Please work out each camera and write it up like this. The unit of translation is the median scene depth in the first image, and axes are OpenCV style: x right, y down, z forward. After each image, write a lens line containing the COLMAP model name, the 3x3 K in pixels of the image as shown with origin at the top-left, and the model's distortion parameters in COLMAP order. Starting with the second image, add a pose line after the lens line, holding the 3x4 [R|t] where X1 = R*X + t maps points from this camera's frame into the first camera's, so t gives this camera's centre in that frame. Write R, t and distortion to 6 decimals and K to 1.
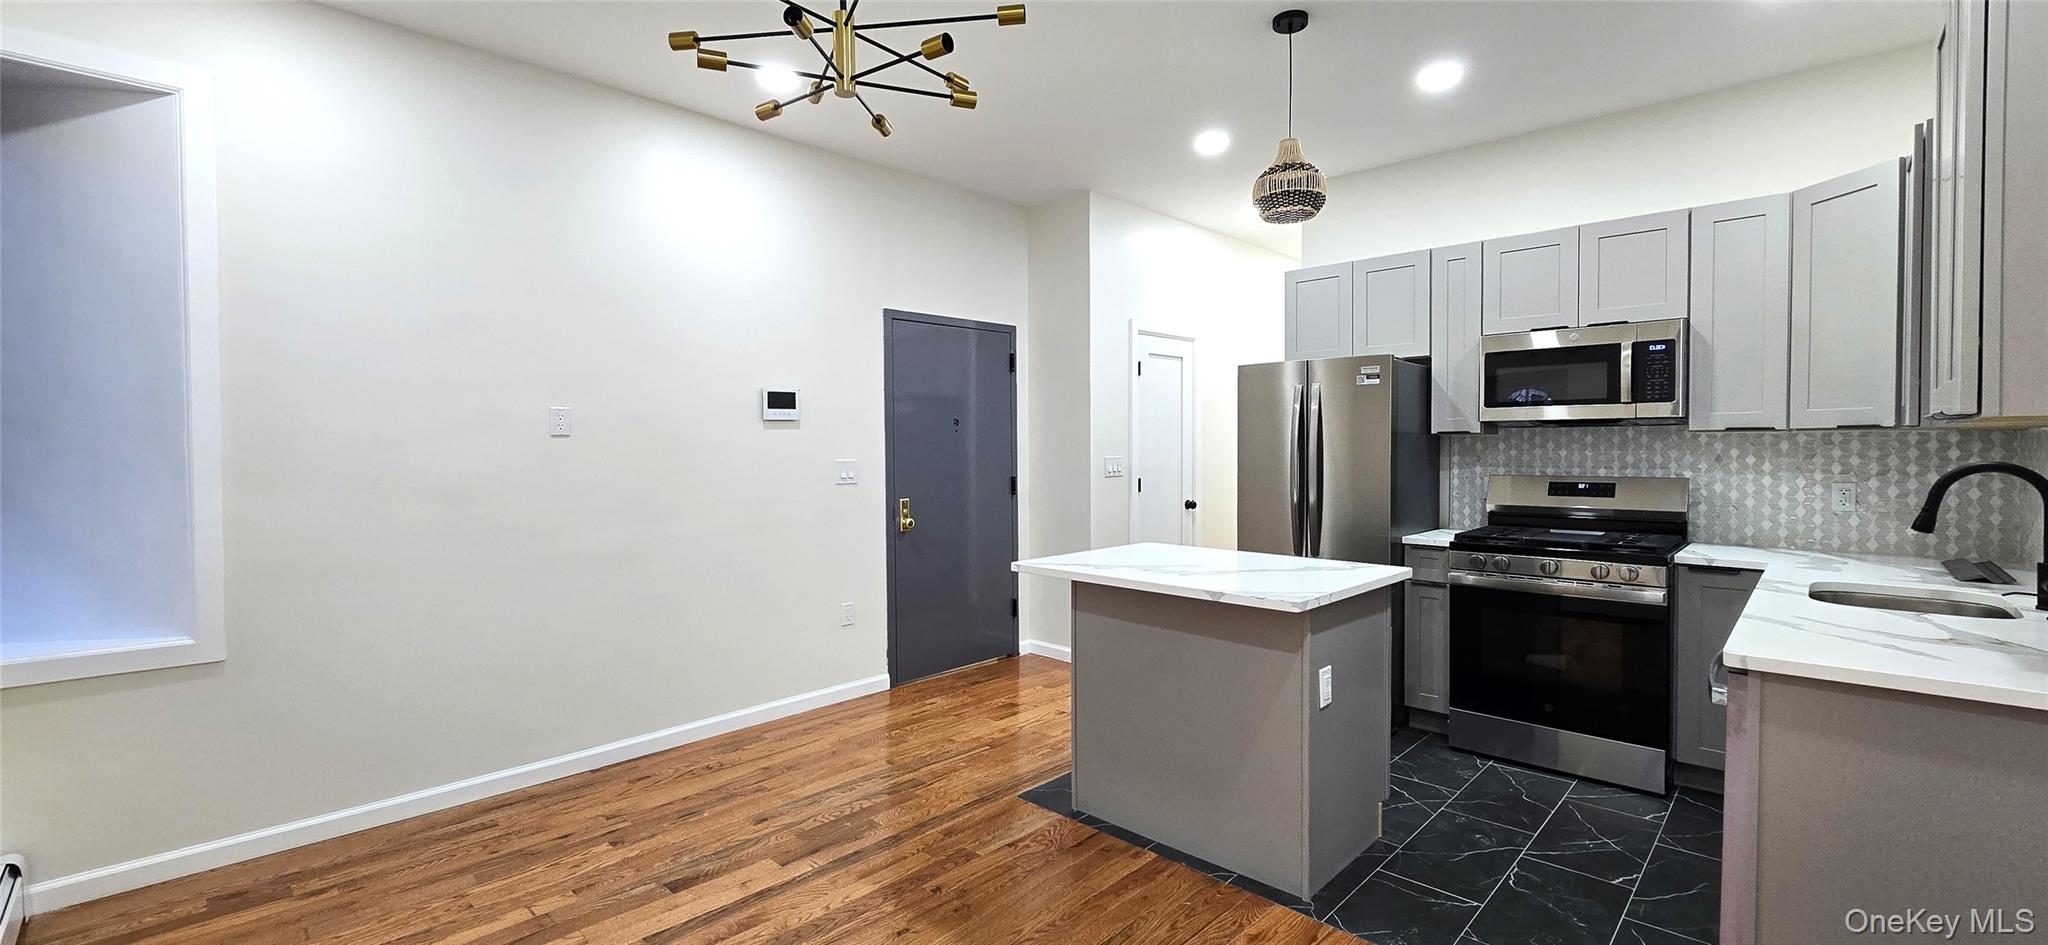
lens RADIAL K [[839.4, 0, 1019.9], [0, 839.4, 465.3], [0, 0, 1]] dist [0.000926, 0.000249]
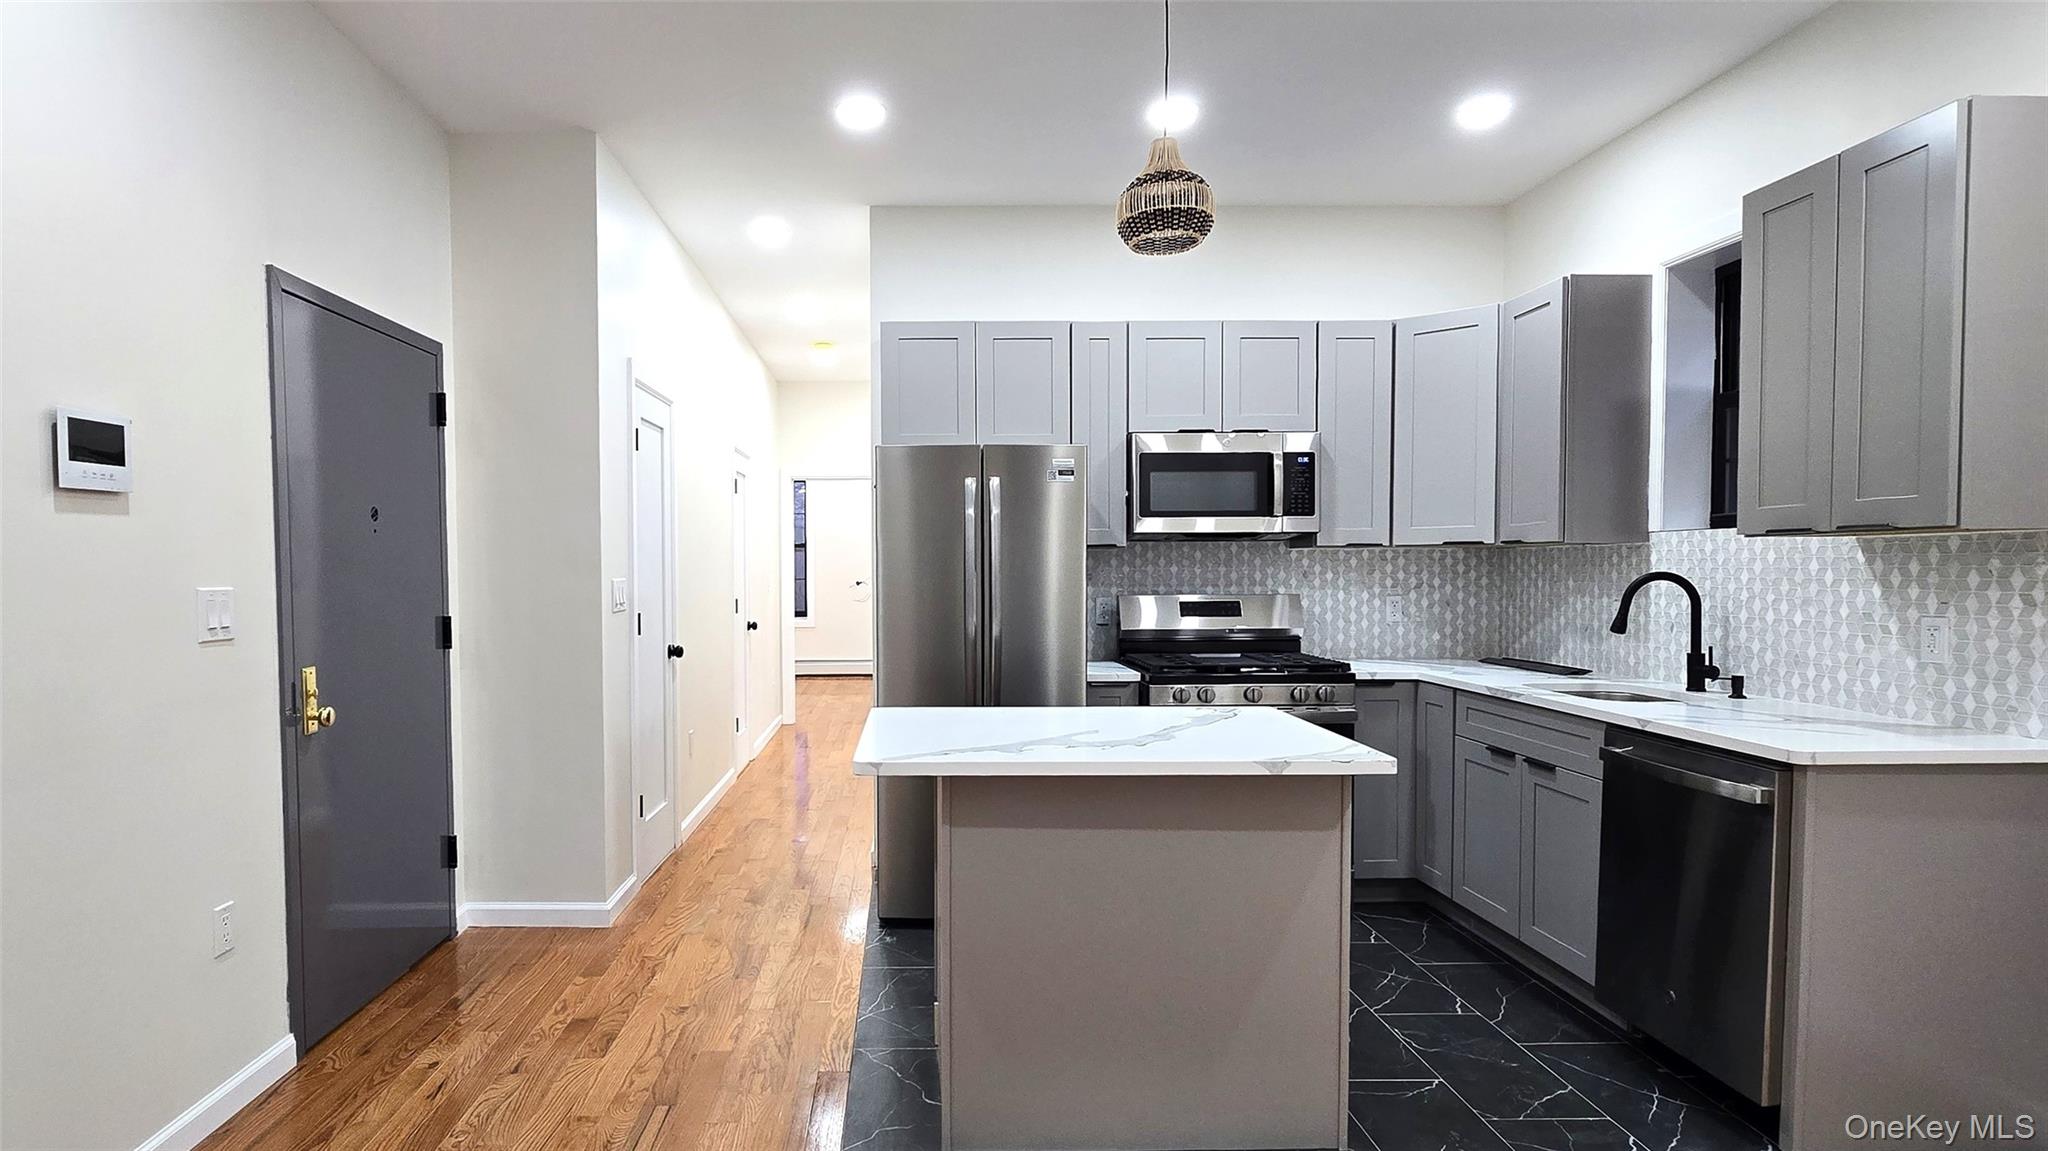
lens RADIAL K [[1109.3, 0, 1013.5], [0, 1109.3, 605.3], [0, 0, 1]] dist [0.003213, 0.000560]
pose [[0.705837, -0.024115, 0.707964, -0.371234], [0.017015, 0.999709, 0.017089, 0.000309], [-0.708170, -0.000016, 0.706042, 0.315721]]
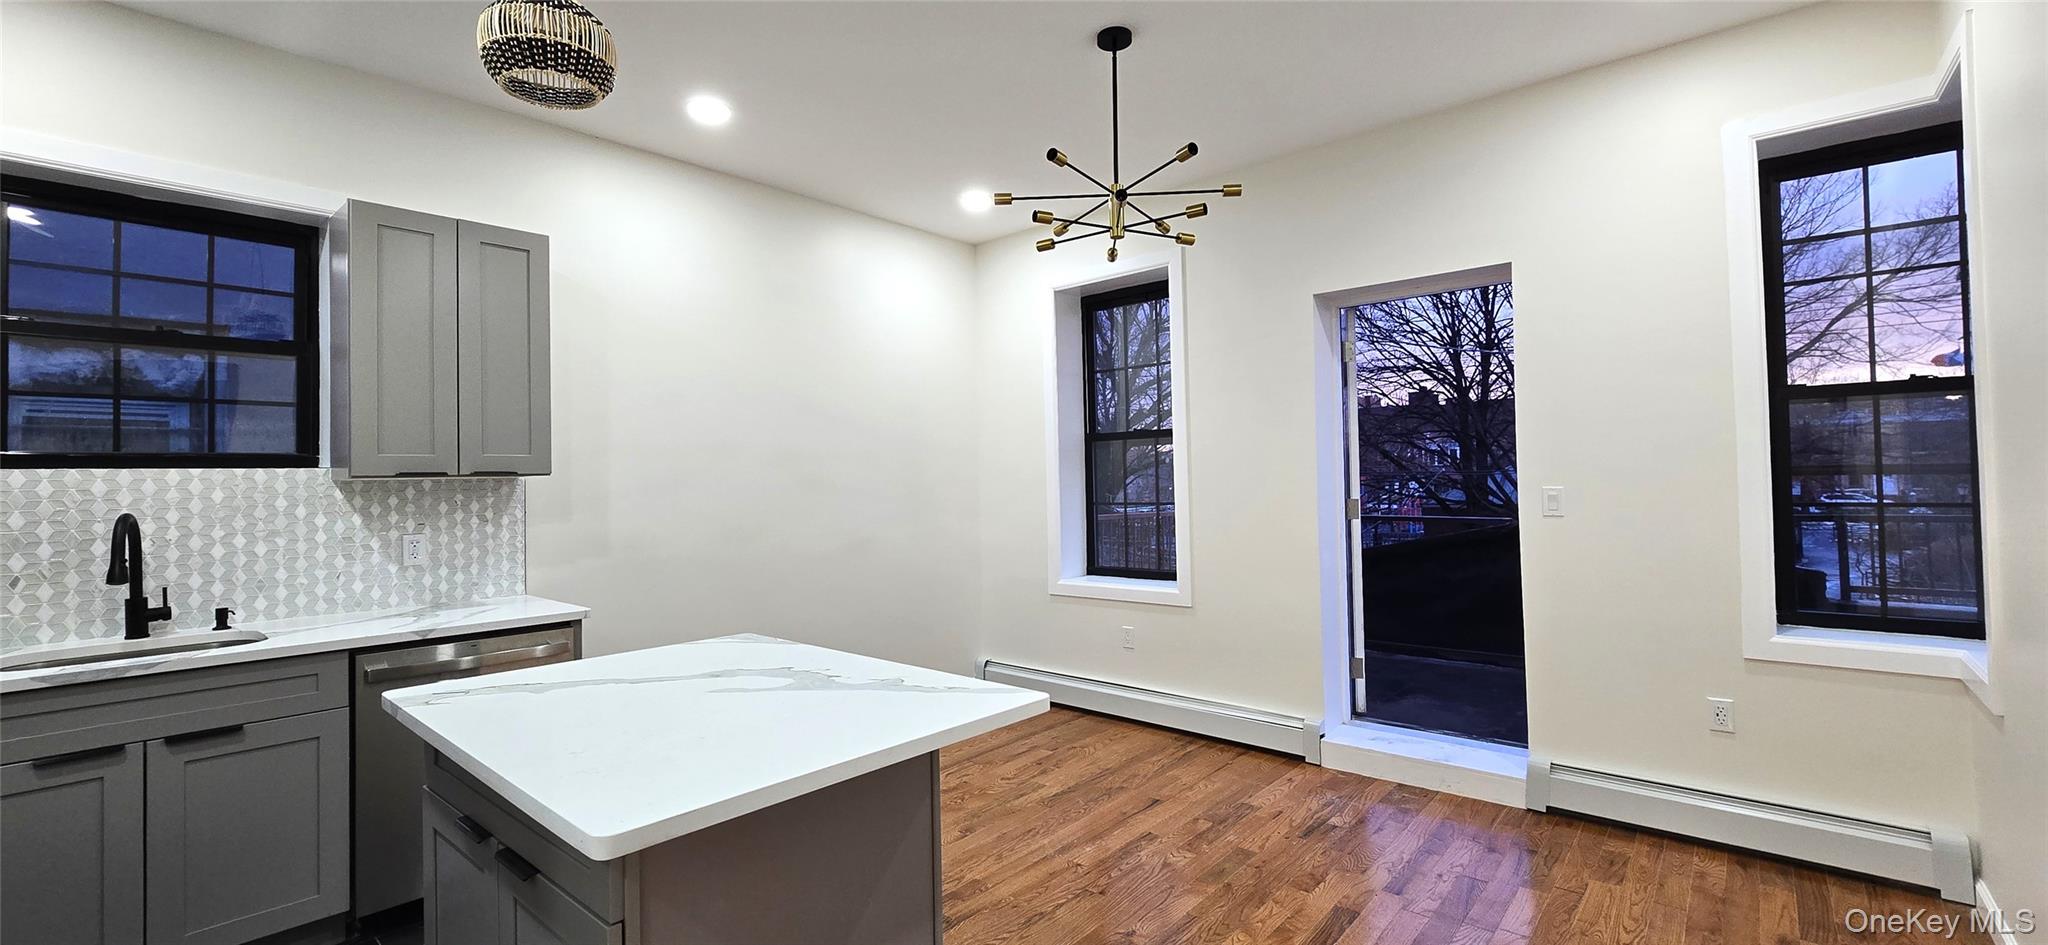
lens RADIAL K [[840.9, 0, 1019.4], [0, 840.9, 464.7], [0, 0, 1]] dist [-0.000271, 0.000689]
pose [[-0.999305, 0.023960, -0.028572, 0.011249], [0.024015, 0.999710, -0.001592, -0.022120], [0.028526, -0.002277, -0.999590, 1.263120]]
